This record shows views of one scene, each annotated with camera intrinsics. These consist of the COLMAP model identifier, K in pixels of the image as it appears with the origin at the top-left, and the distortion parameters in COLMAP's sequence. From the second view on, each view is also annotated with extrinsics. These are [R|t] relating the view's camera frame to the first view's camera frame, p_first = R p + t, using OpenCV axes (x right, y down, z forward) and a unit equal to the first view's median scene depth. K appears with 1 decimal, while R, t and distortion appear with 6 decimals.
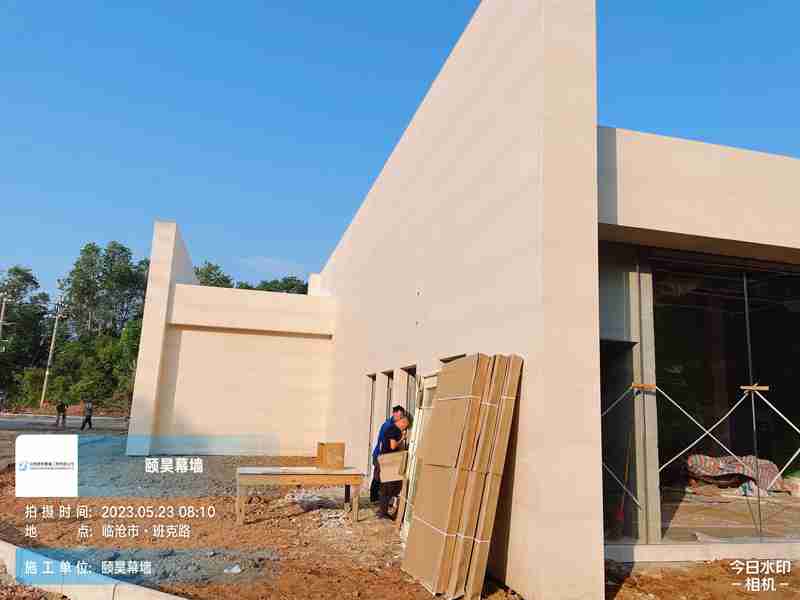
lens RADIAL K [[605.0, 0, 400.6], [0, 605.0, 295.7], [0, 0, 1]] dist [0.076455, -0.104177]
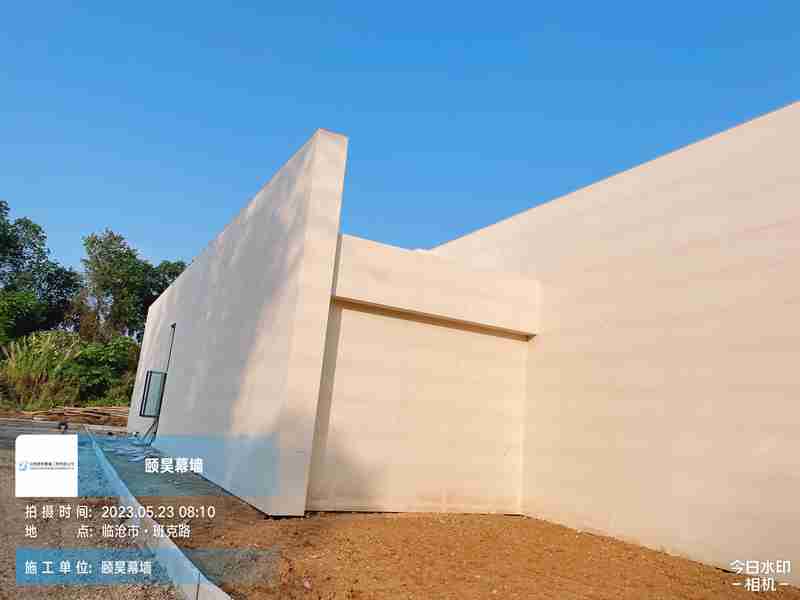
lens RADIAL K [[606.8, 0, 403.6], [0, 606.8, 299.5], [0, 0, 1]] dist [0.076238, -0.116702]
pose [[0.967152, 0.091501, 0.237158, -0.649510], [-0.090595, 0.995779, -0.014737, 0.073757], [-0.237505, -0.007232, 0.971359, 0.550102]]
